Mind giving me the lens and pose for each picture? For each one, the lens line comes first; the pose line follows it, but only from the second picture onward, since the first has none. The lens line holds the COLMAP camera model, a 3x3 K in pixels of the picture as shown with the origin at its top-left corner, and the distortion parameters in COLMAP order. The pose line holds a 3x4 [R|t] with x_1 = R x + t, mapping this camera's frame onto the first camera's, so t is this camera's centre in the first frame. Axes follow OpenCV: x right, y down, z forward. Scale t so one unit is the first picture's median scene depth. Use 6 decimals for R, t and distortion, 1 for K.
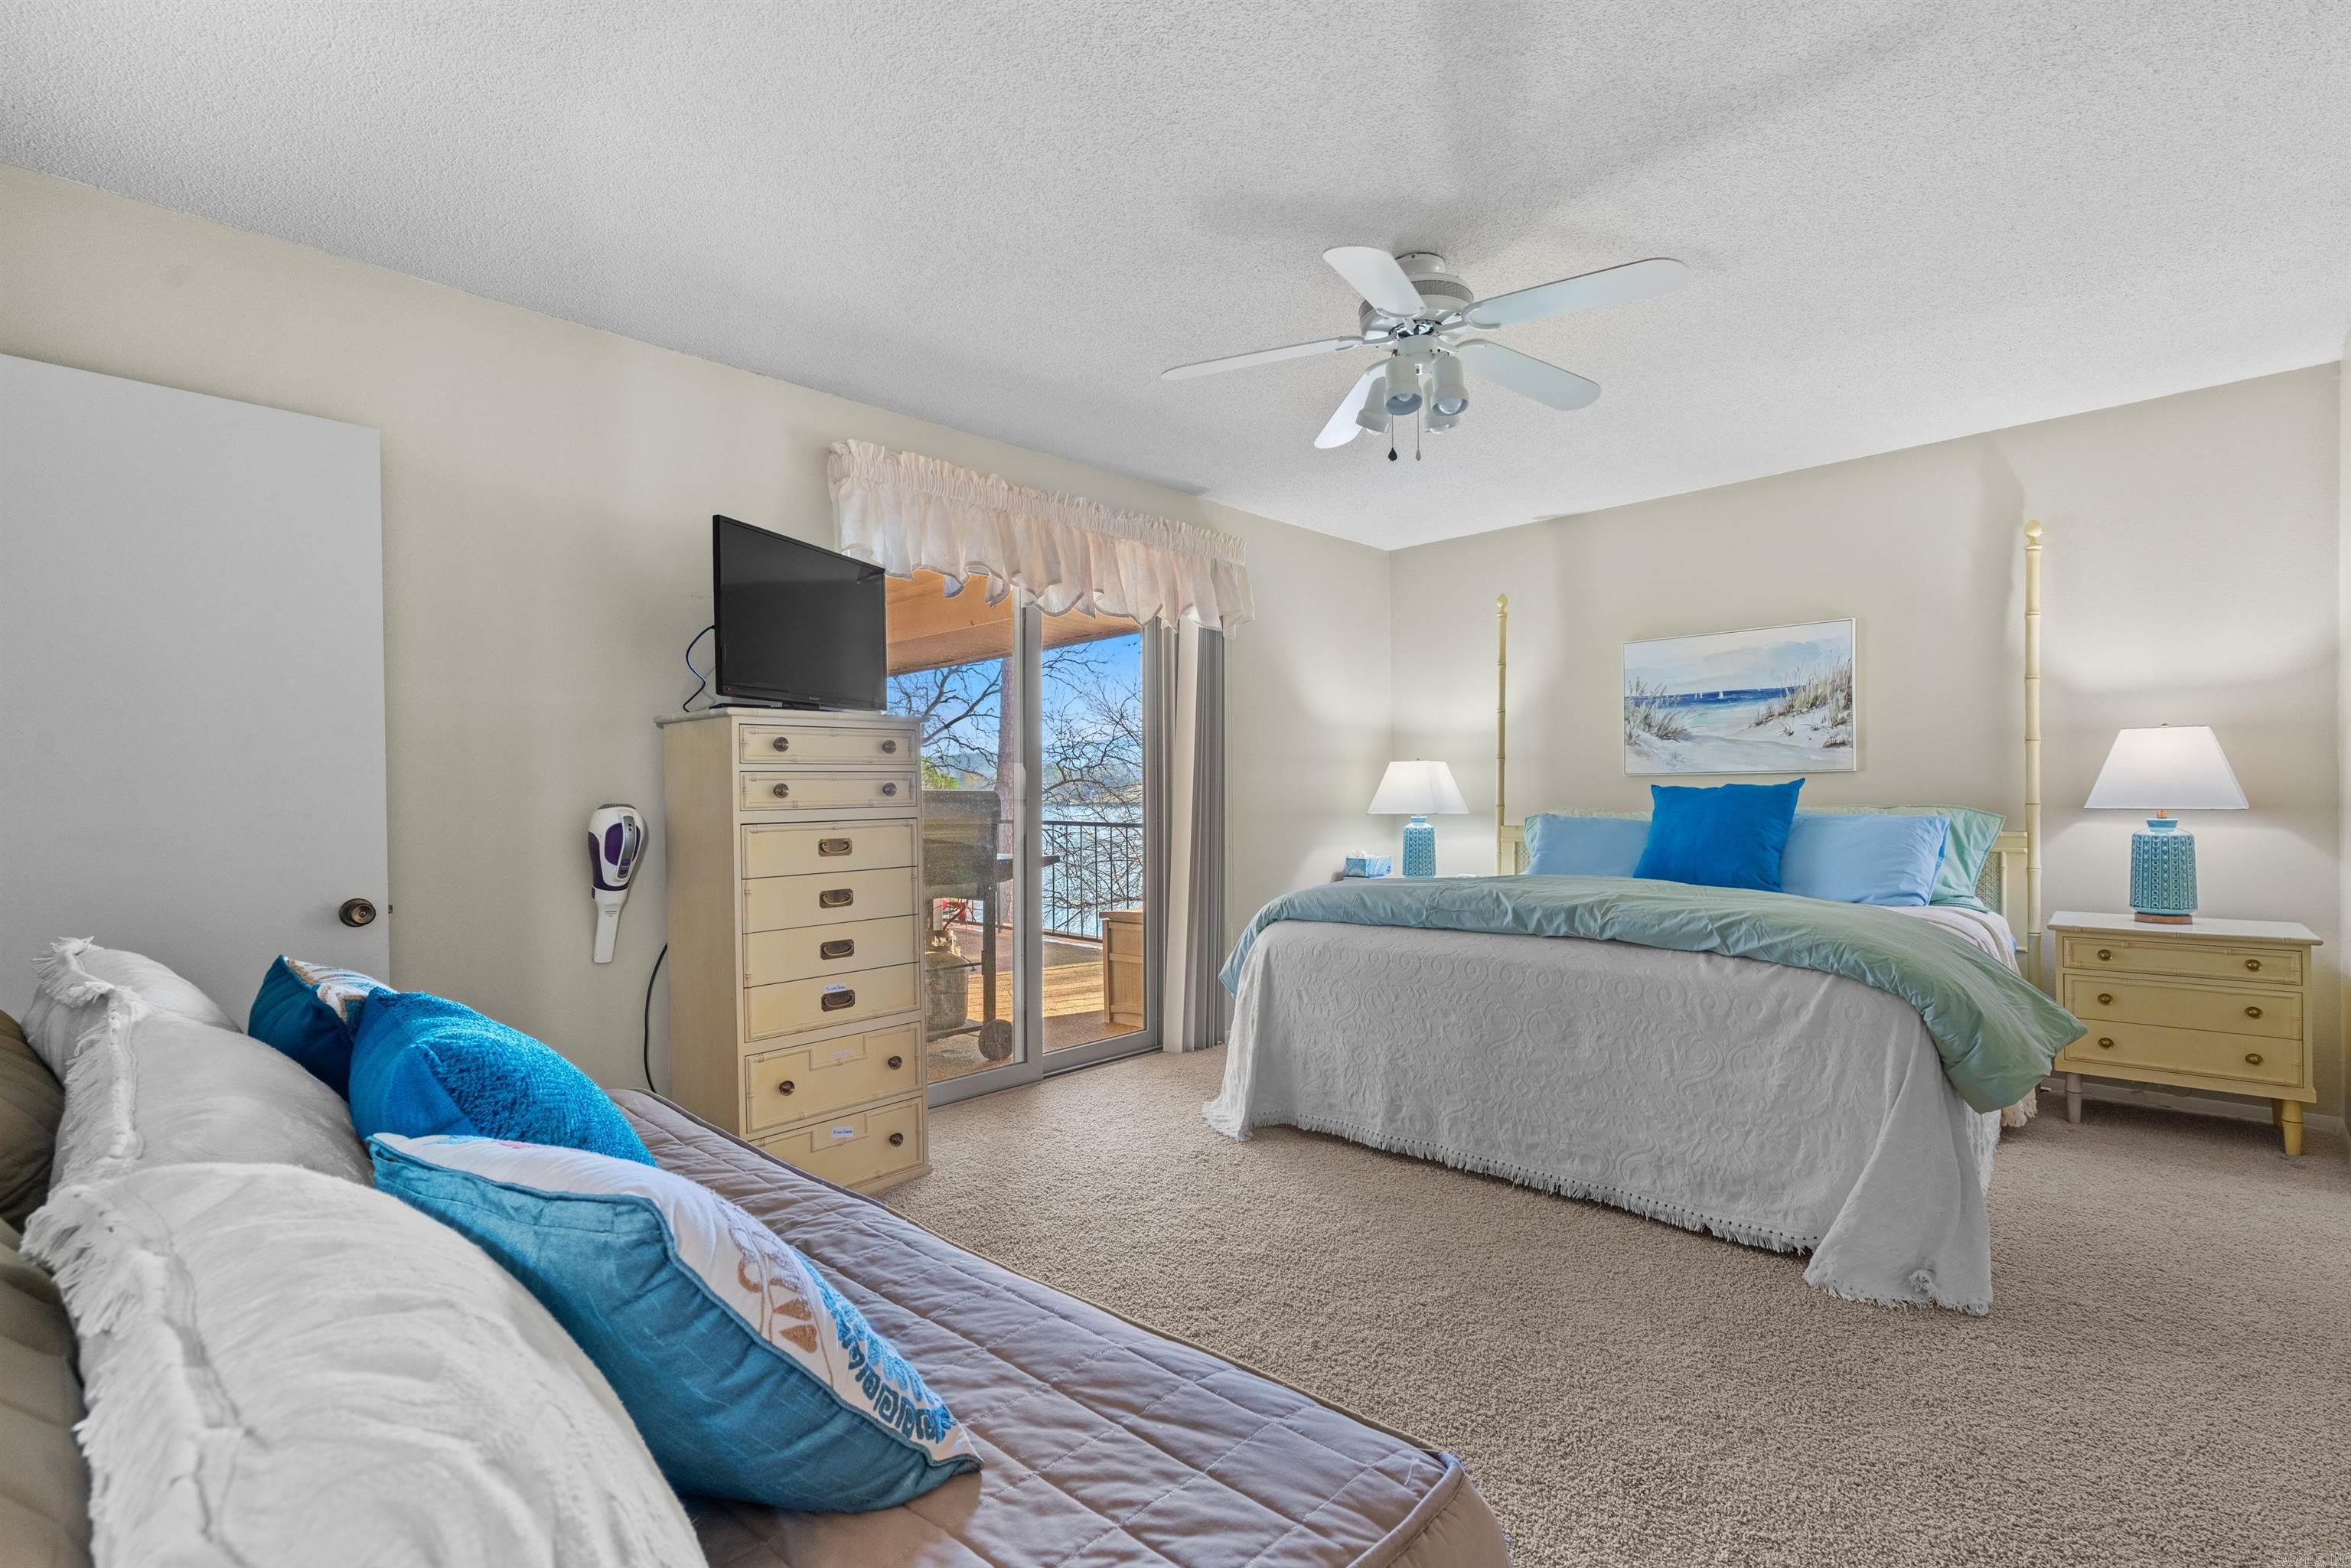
lens RADIAL K [[1074.6, 0, 1170.0], [0, 1074.6, 786.6], [0, 0, 1]] dist [-0.001916, -0.000097]
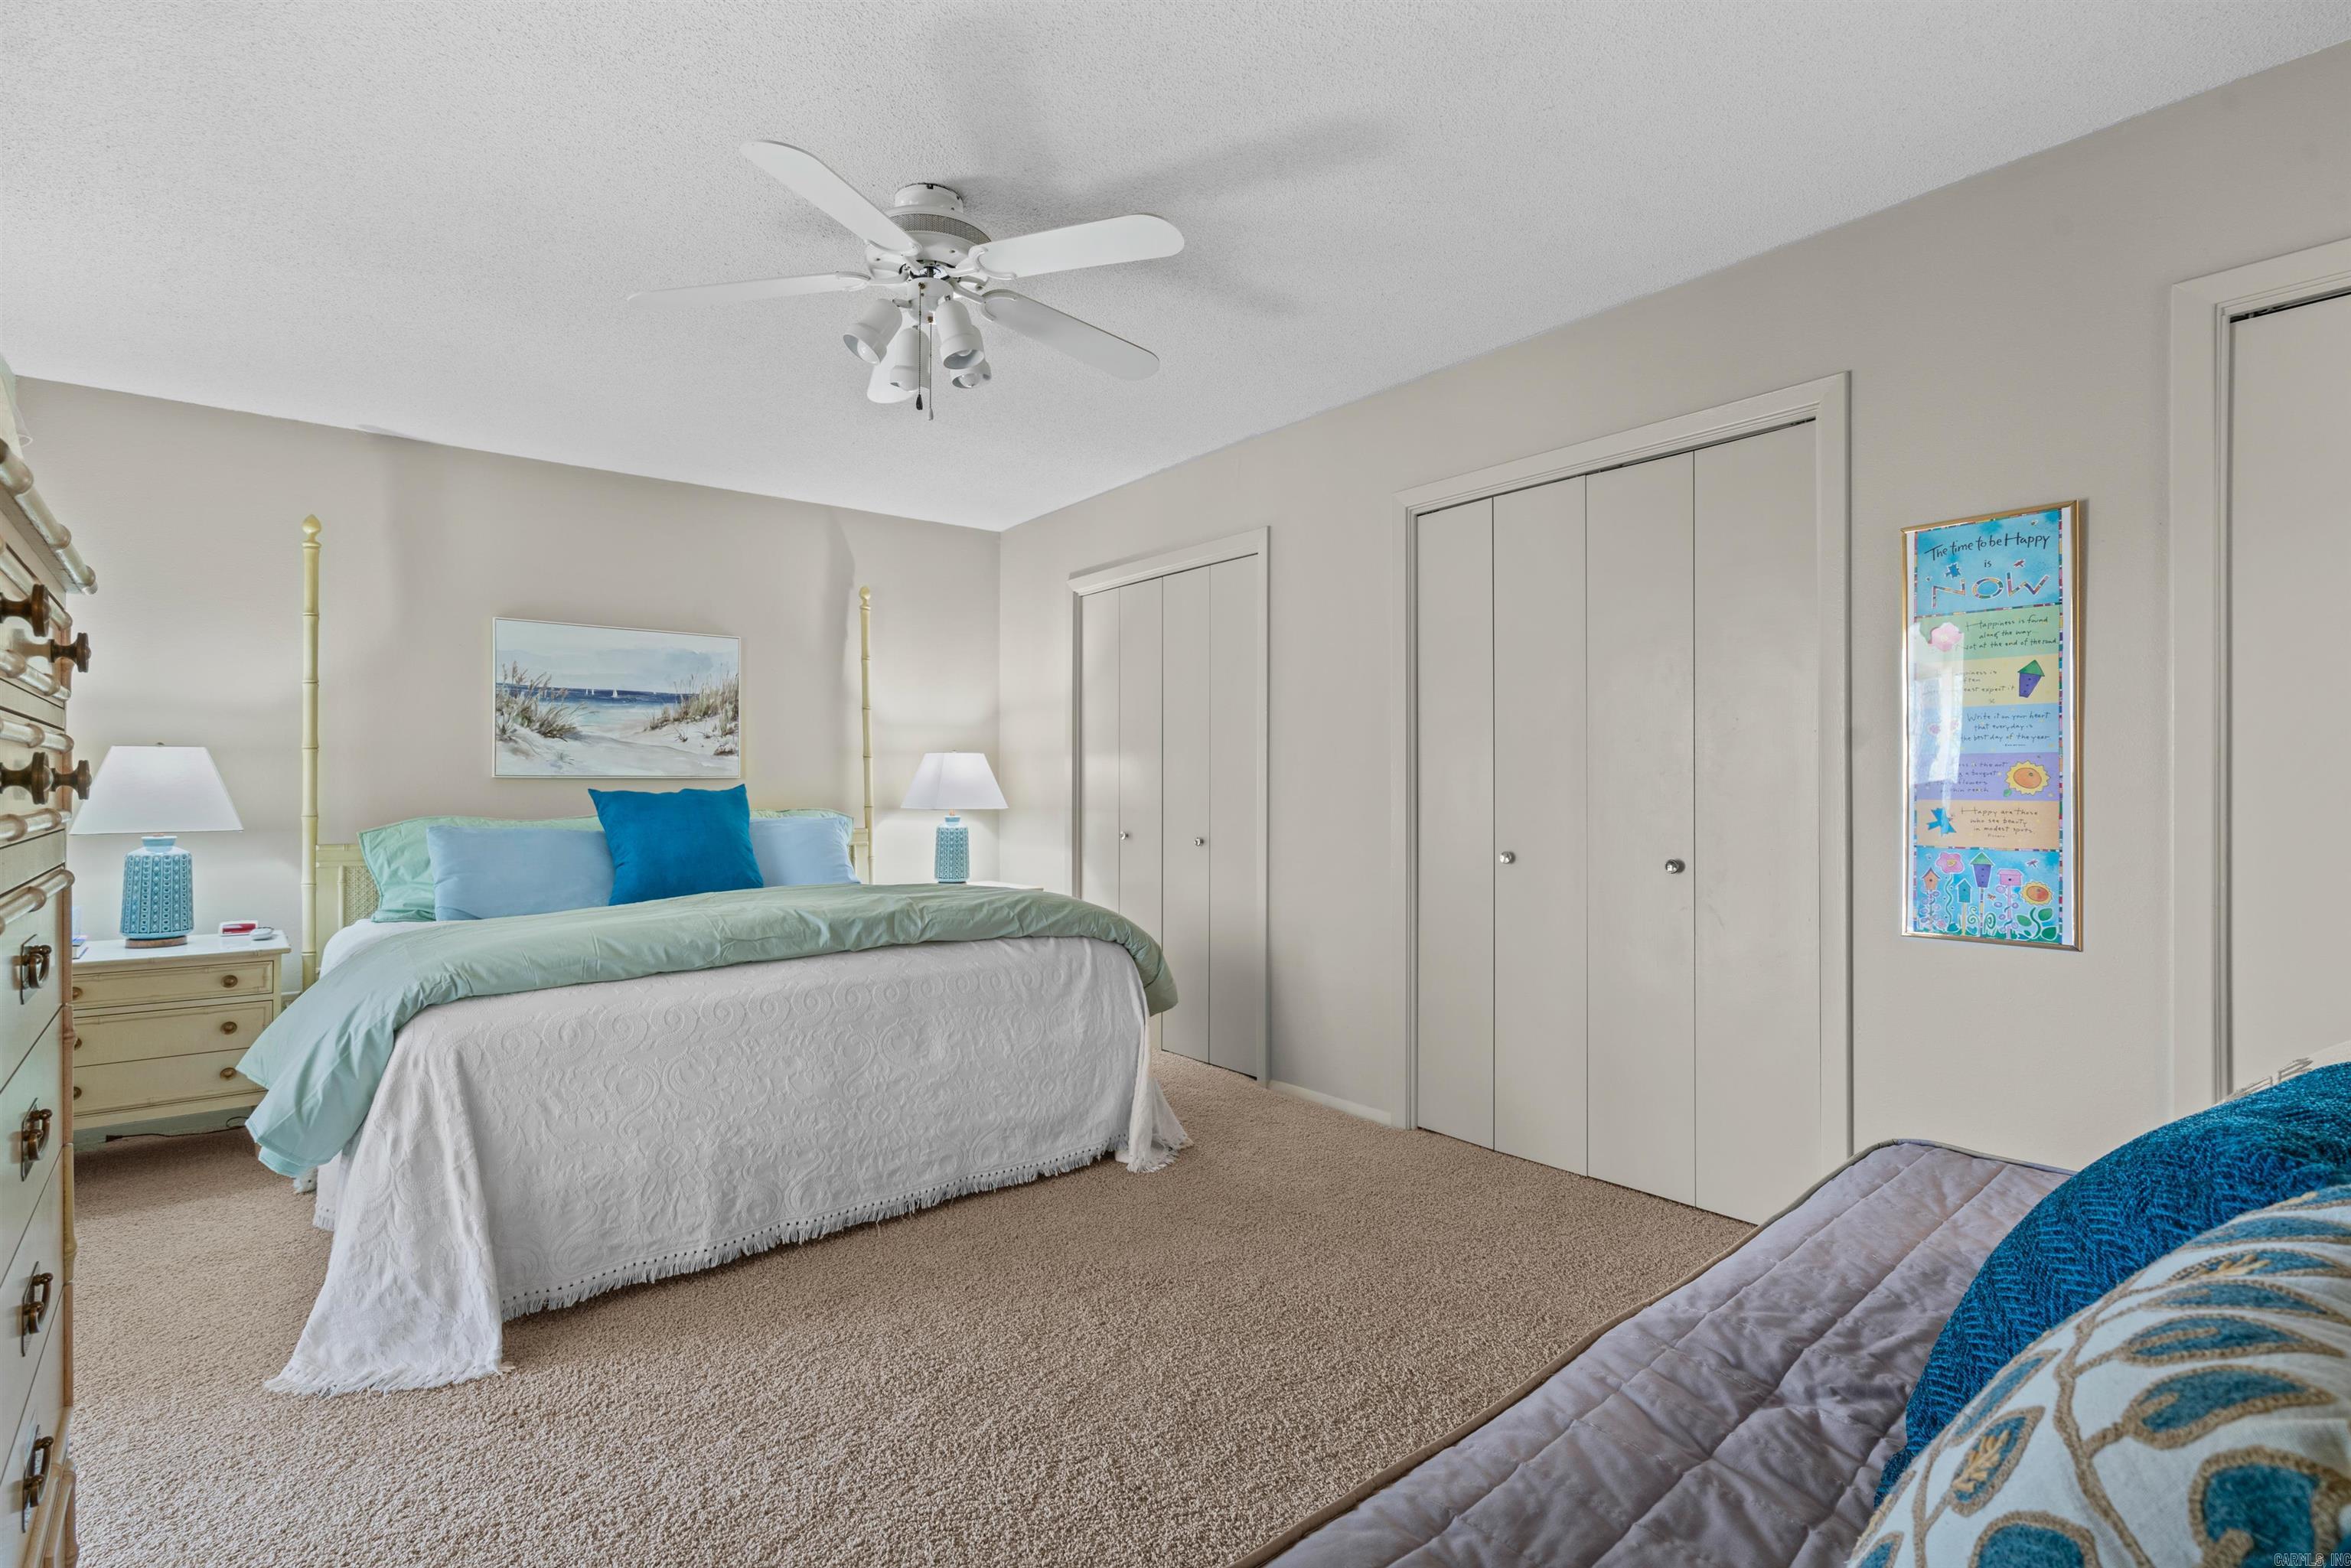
lens RADIAL K [[1074.6, 0, 1170.0], [0, 1074.6, 786.6], [0, 0, 1]] dist [-0.001916, -0.000097]
pose [[0.123806, 0.012807, 0.992224, -0.484764], [-0.004214, 0.999914, -0.012380, 0.007041], [-0.992297, -0.002648, 0.123849, 0.550878]]
